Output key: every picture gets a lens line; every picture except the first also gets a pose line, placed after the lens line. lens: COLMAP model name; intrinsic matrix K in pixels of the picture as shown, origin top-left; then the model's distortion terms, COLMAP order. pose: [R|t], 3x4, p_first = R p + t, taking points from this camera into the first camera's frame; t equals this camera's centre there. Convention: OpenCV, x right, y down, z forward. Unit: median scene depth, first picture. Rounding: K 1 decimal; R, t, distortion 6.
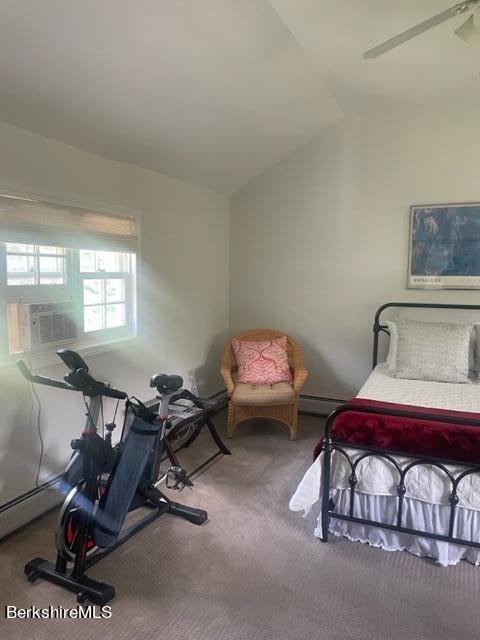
lens RADIAL K [[475.3, 0, 240.0], [0, 475.3, 320.0], [0, 0, 1]] dist [0.002882, -0.001091]
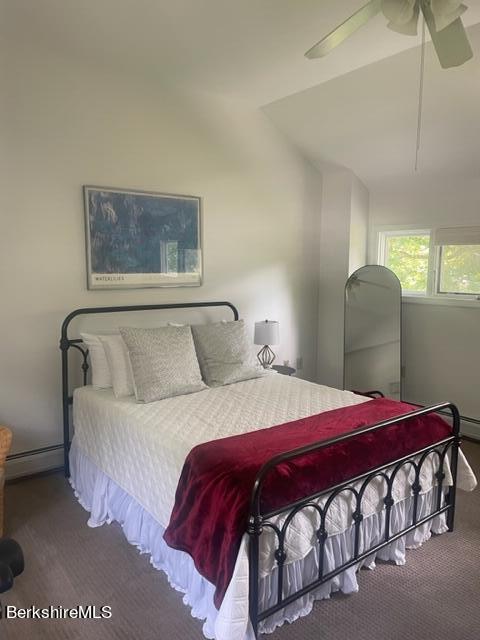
lens RADIAL K [[475.3, 0, 240.0], [0, 475.3, 320.0], [0, 0, 1]] dist [0.002882, -0.001091]
pose [[0.480421, -0.096594, 0.871702, -0.232741], [0.091324, 0.994023, 0.059817, -0.041059], [-0.872270, 0.050870, 0.486371, 0.404775]]
